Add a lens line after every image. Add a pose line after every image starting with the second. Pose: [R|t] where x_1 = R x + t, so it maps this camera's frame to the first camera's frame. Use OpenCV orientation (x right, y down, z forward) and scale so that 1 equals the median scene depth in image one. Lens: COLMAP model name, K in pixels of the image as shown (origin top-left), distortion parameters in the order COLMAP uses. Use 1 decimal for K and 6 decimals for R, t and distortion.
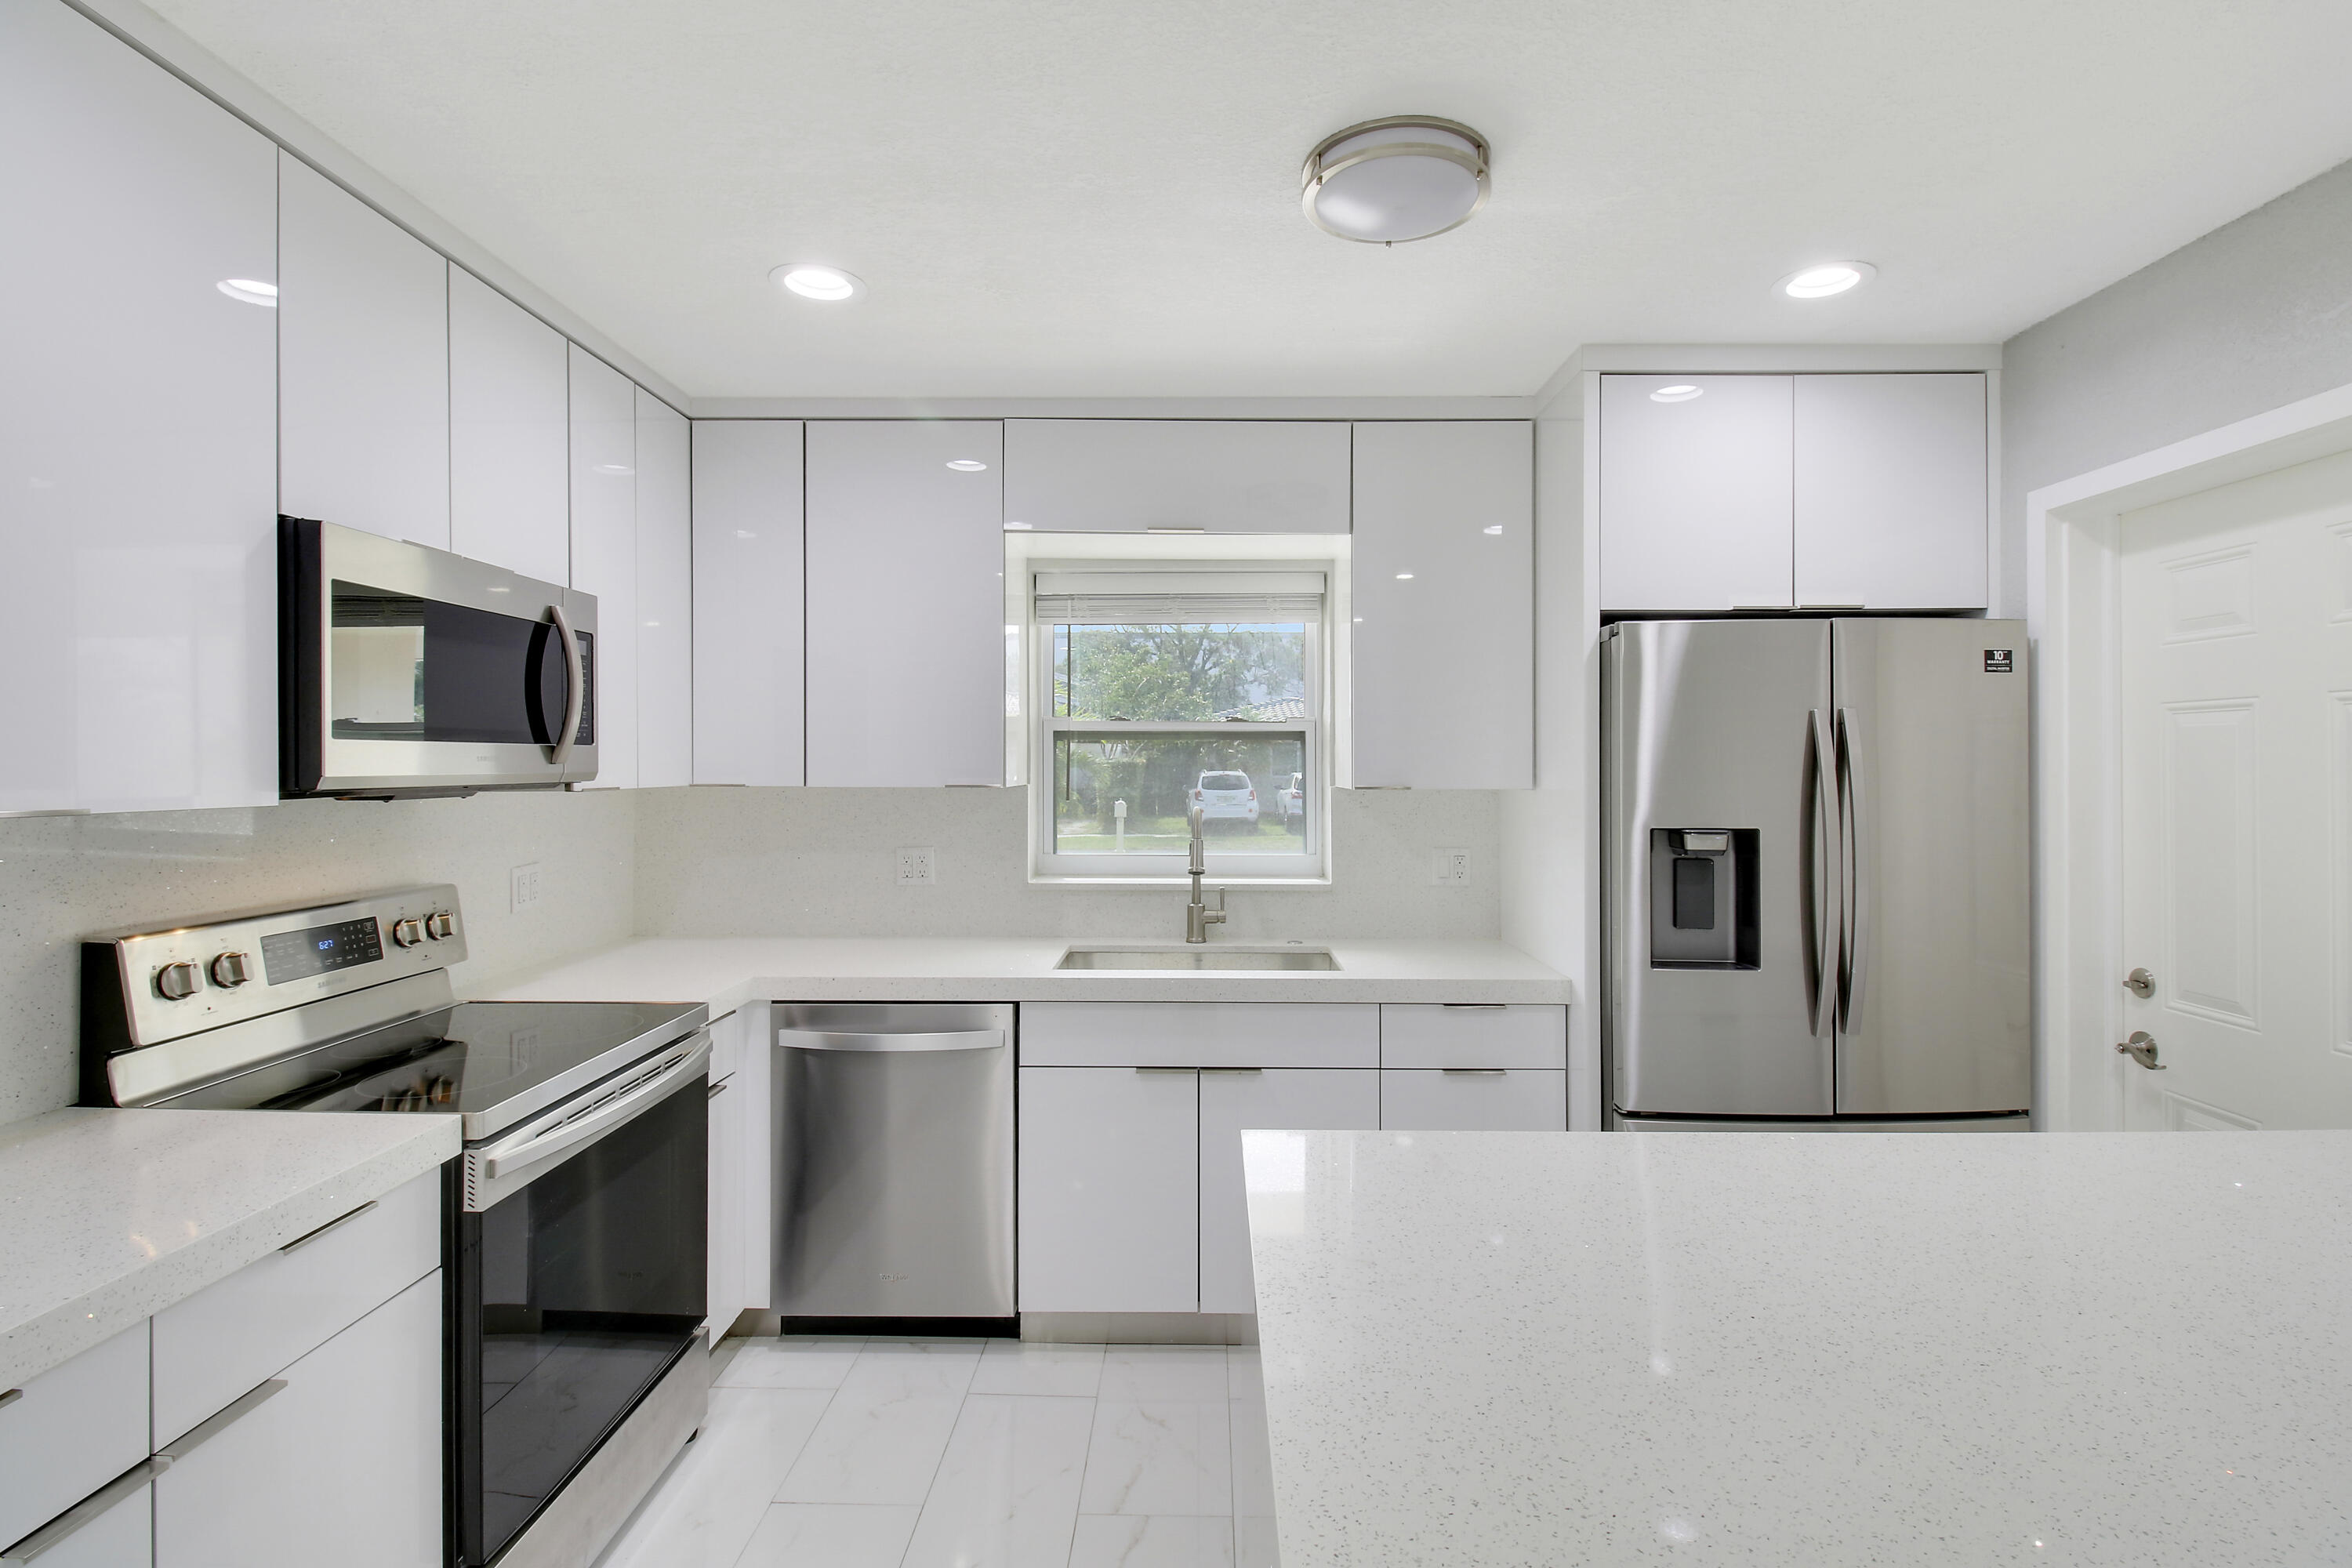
lens RADIAL K [[1144.7, 0, 1200.9], [0, 1144.7, 778.5], [0, 0, 1]] dist [0.021263, -0.035162]
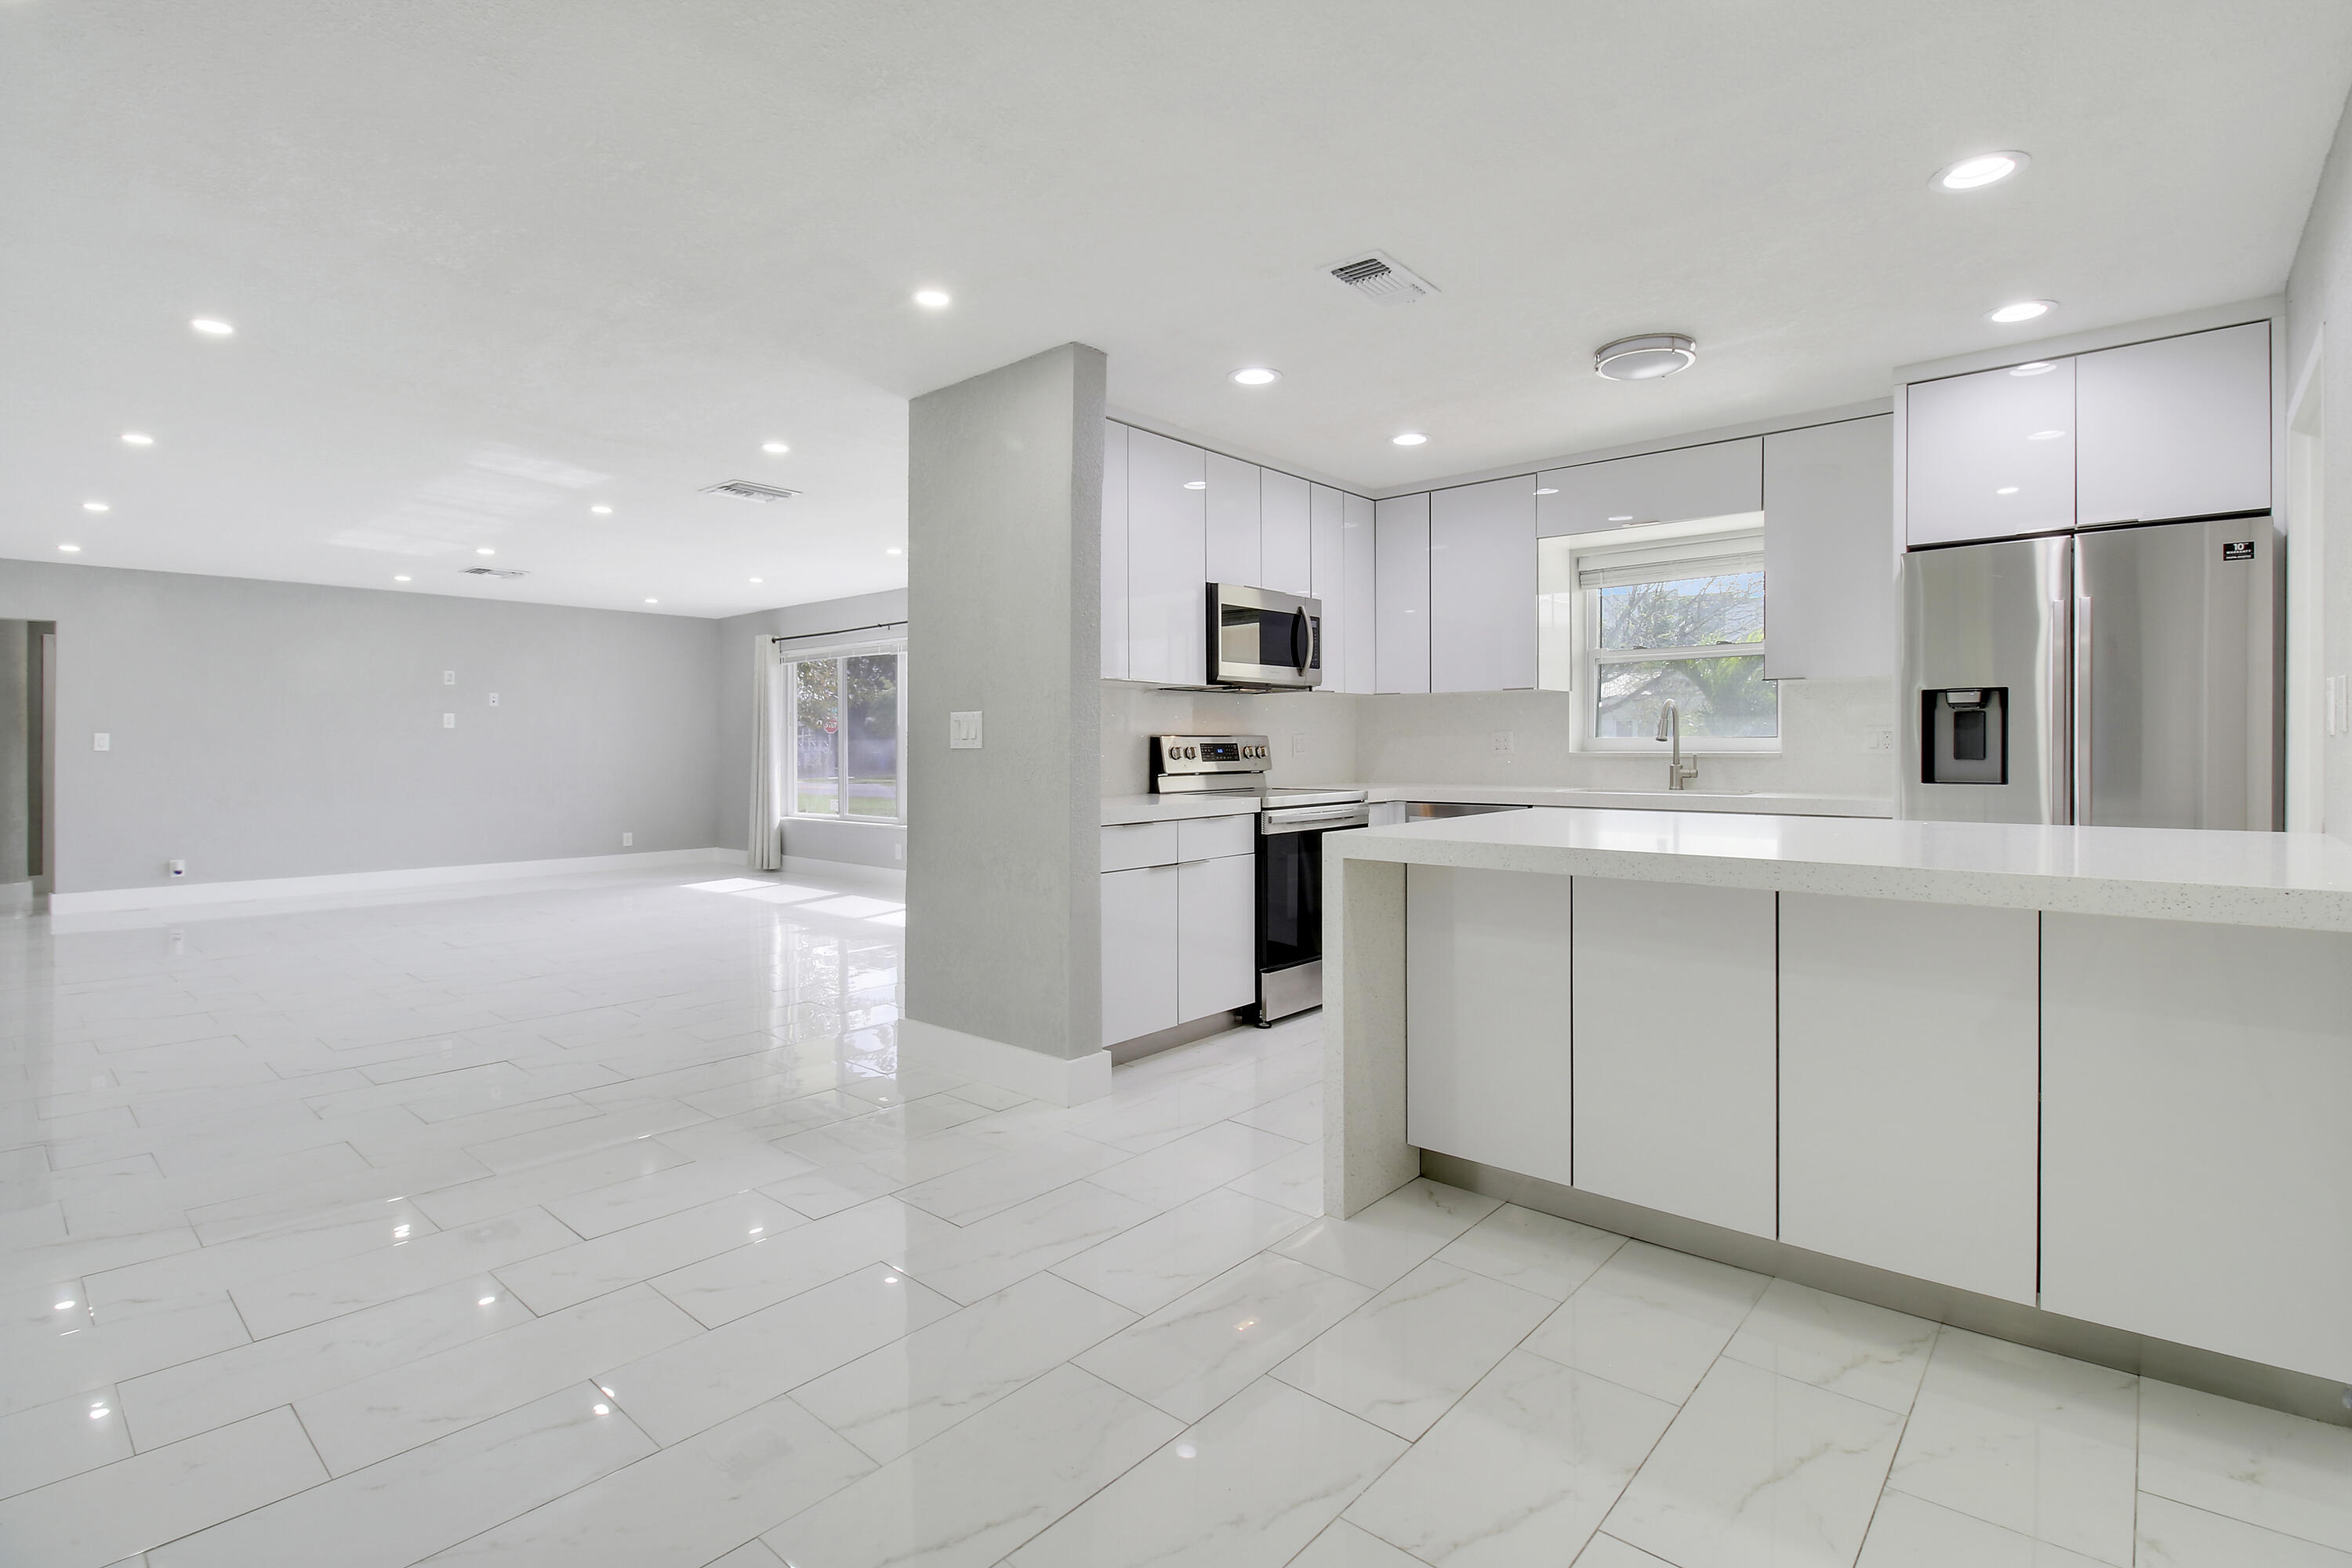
lens RADIAL K [[1118.8, 0, 1179.2], [0, 1118.8, 768.5], [0, 0, 1]] dist [-0.005697, -0.000911]
pose [[0.770889, 0.003564, -0.636960, 0.581957], [0.004604, 0.999927, 0.011167, 0.127247], [0.636953, -0.011541, 0.770816, -0.758141]]
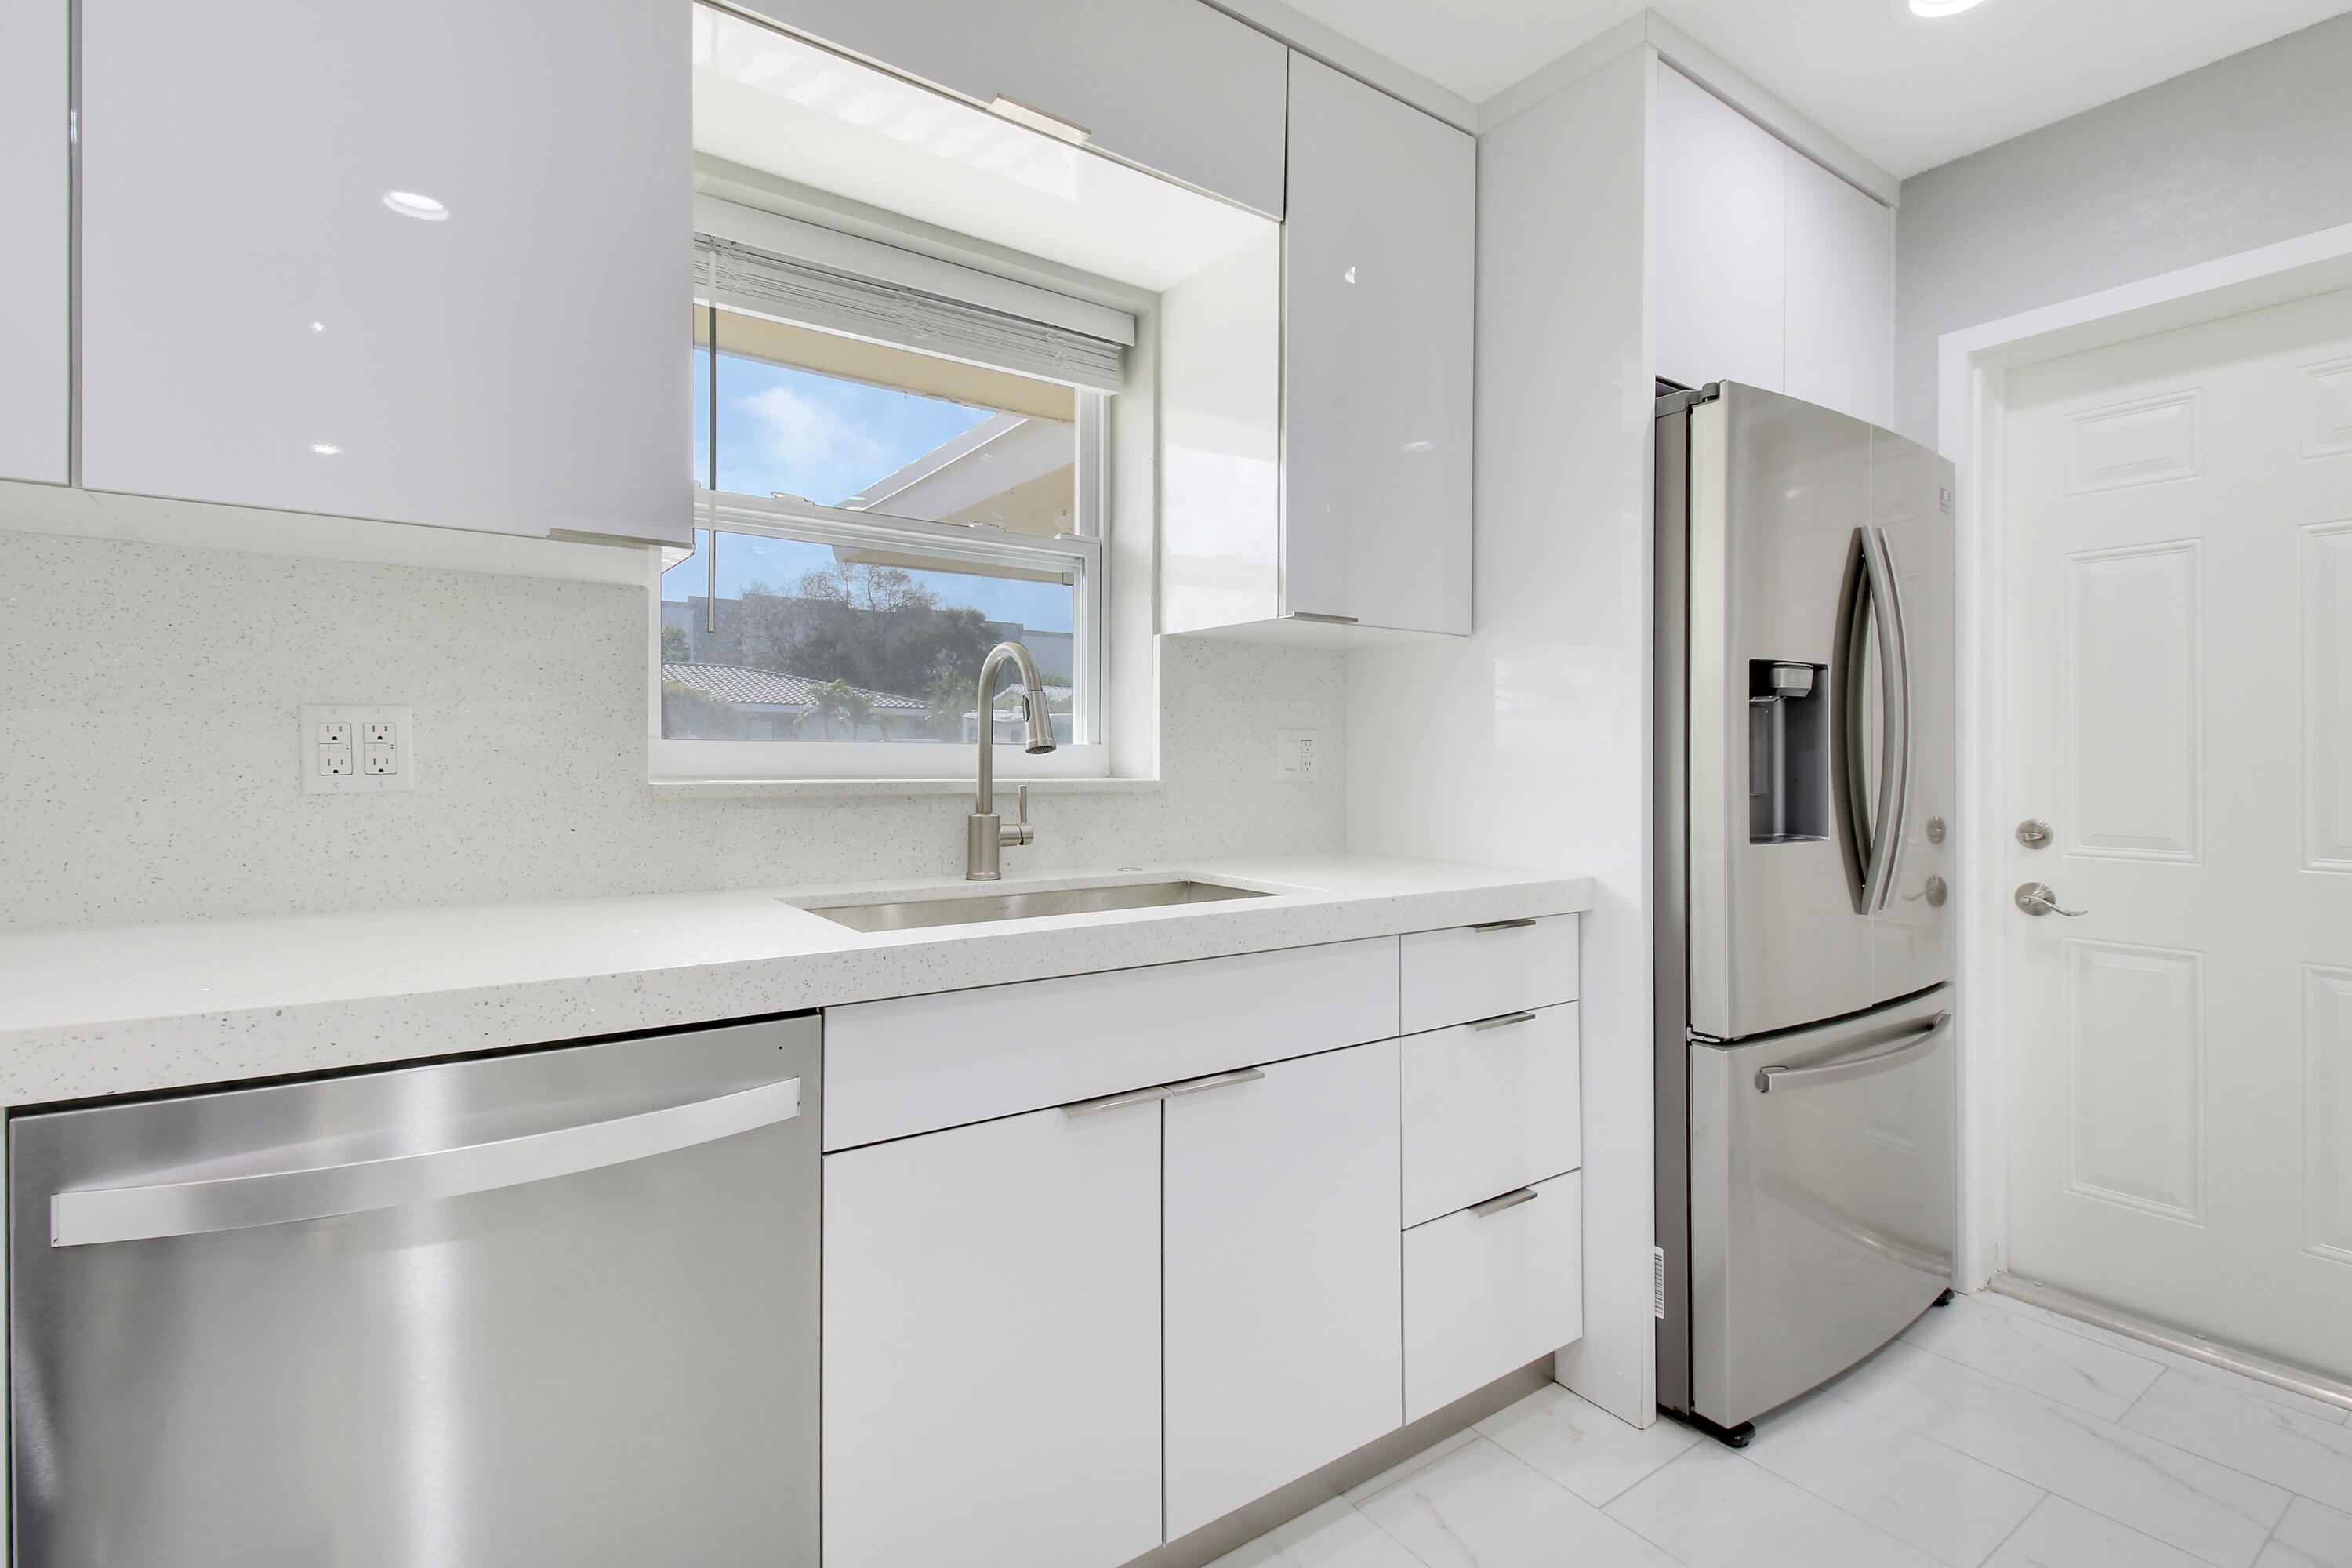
lens RADIAL K [[1102.8, 0, 1222.4], [0, 1102.8, 764.5], [0, 0, 1]] dist [-0.001380, -0.000805]
pose [[0.795943, 0.000267, 0.605371, -0.332690], [0.003932, 0.999977, -0.005610, 0.118496], [-0.605359, 0.006846, 0.795923, 0.646325]]
